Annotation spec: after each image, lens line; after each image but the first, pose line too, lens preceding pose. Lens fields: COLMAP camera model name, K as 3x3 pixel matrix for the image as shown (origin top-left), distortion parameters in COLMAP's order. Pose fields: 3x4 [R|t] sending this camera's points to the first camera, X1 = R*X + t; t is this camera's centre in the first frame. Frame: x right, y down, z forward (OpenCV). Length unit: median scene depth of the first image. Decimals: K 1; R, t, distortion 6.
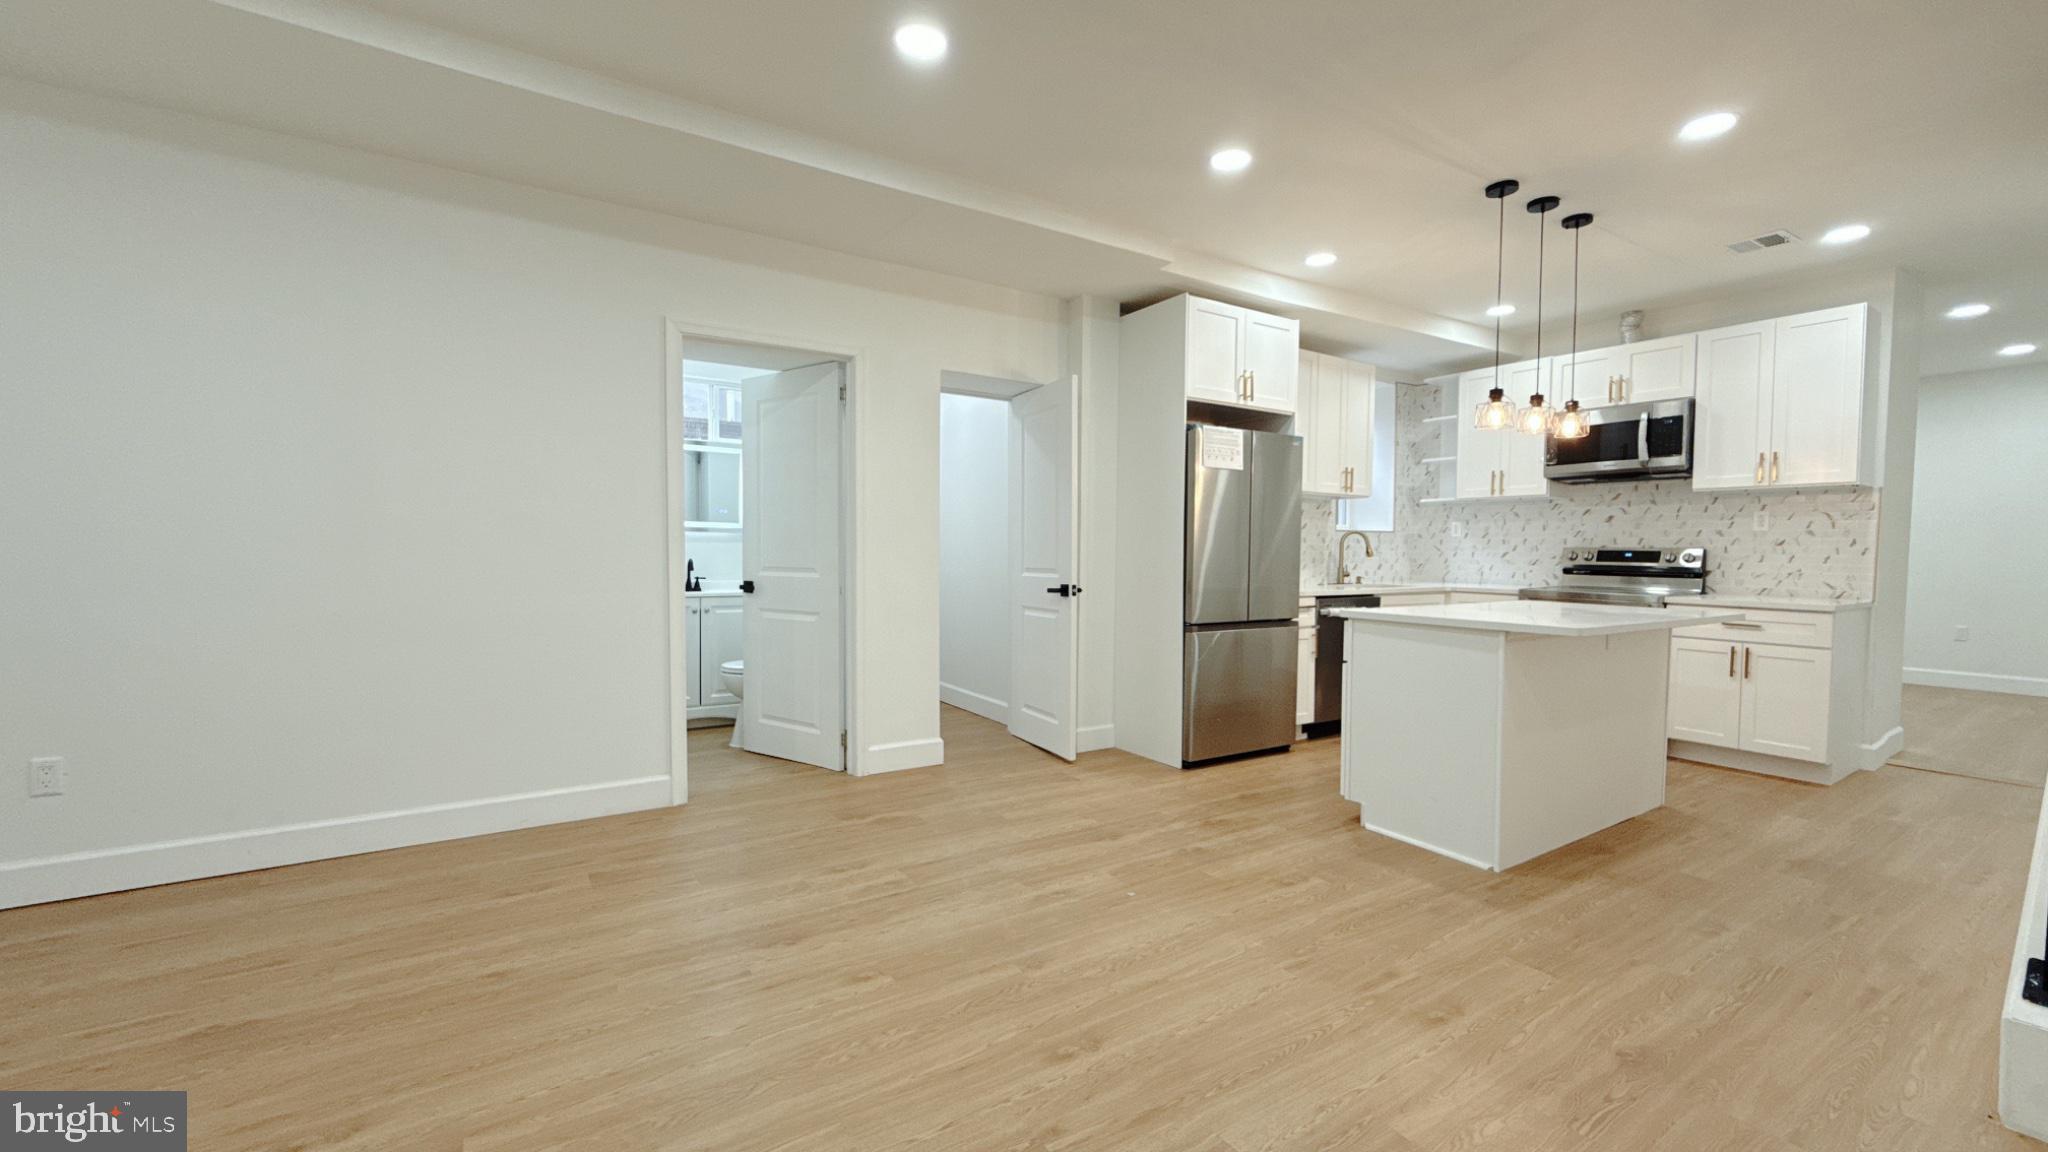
lens RADIAL K [[814.7, 0, 1024.3], [0, 814.7, 574.6], [0, 0, 1]] dist [0.002632, 0.000652]
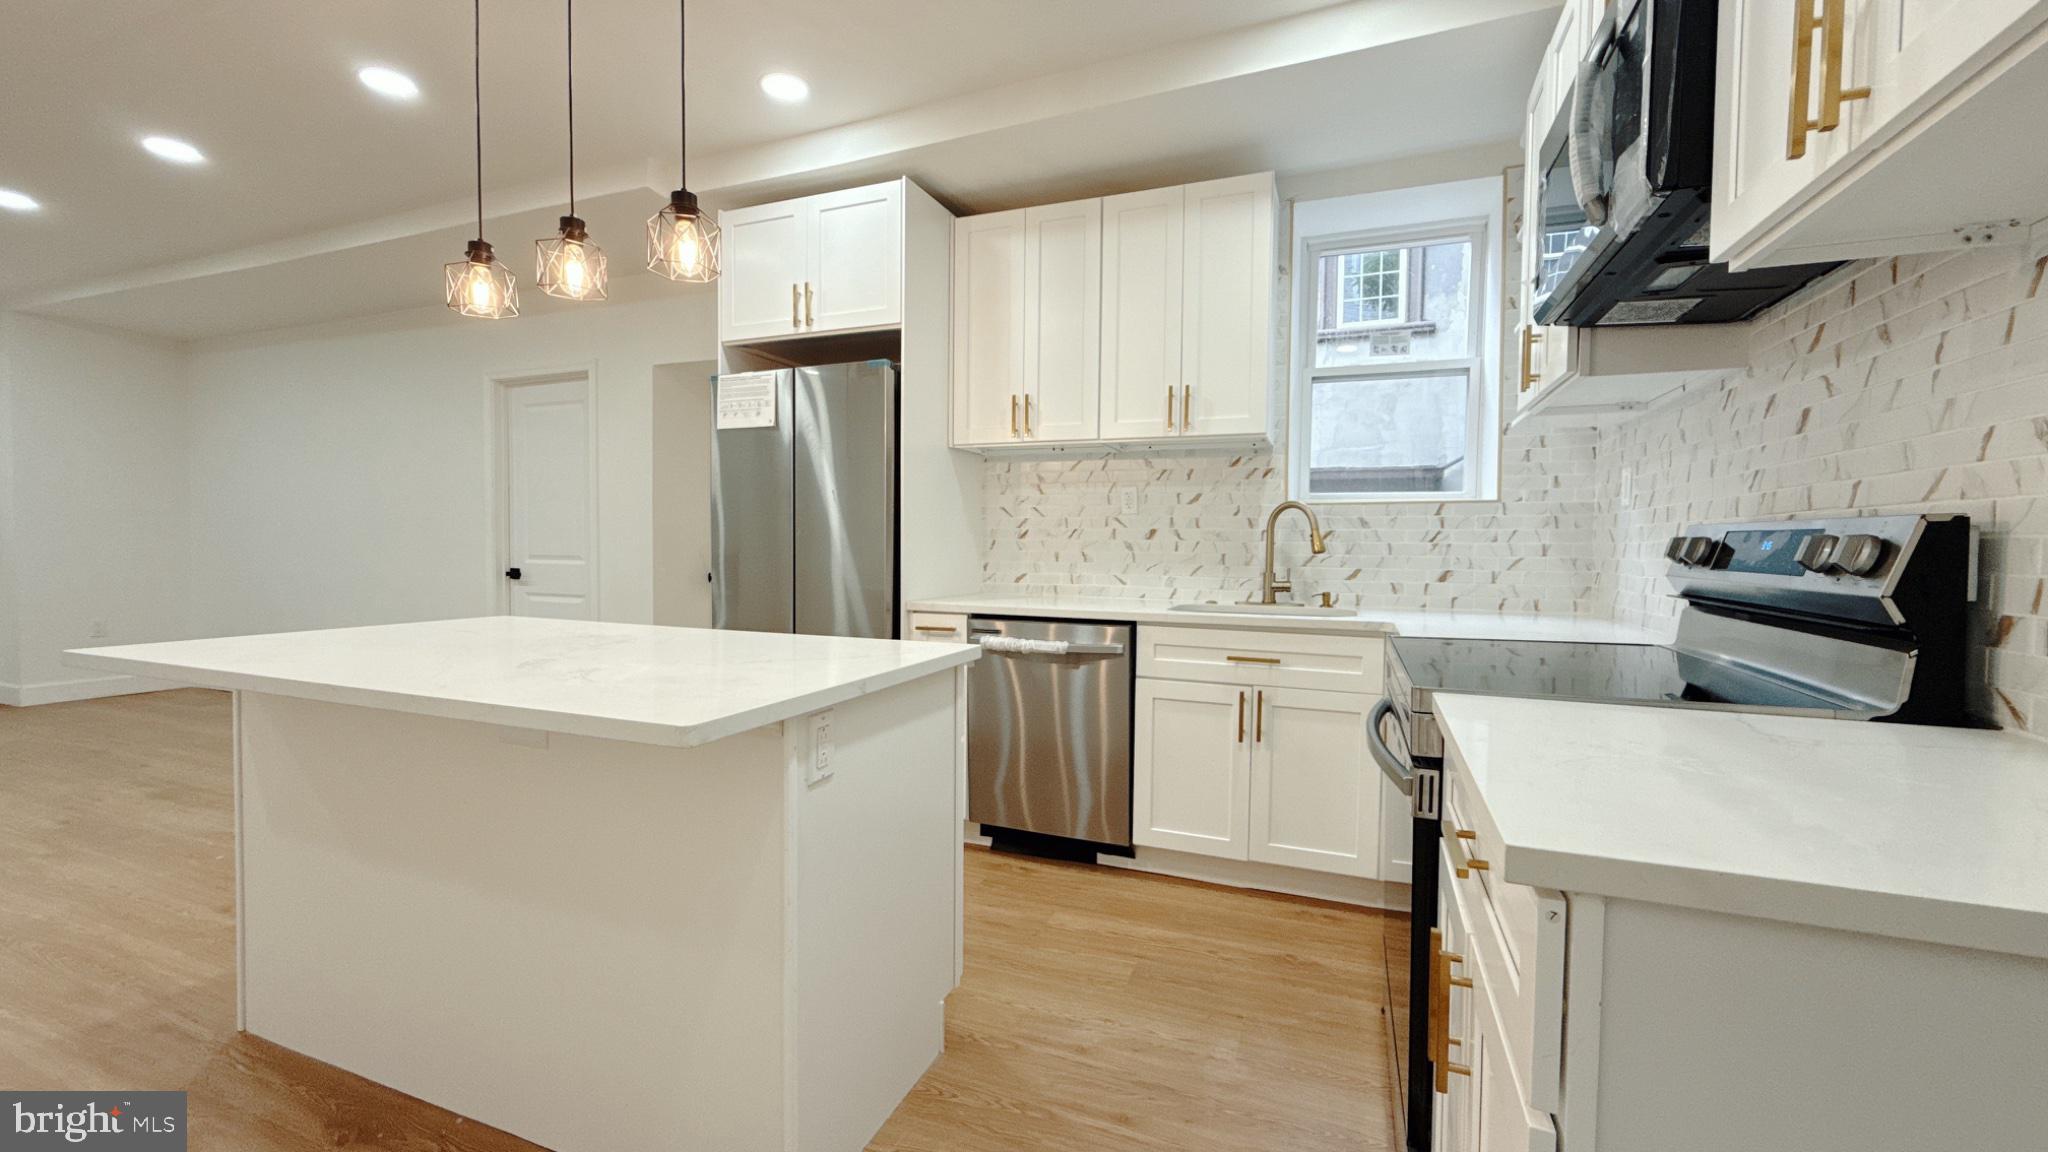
lens RADIAL K [[814.7, 0, 1024.3], [0, 814.7, 574.6], [0, 0, 1]] dist [0.002632, 0.000652]
pose [[0.574040, 0.027354, -0.818370, 0.869969], [-0.031208, 0.999447, 0.011515, -0.010763], [0.818232, 0.018930, 0.574576, 0.677722]]
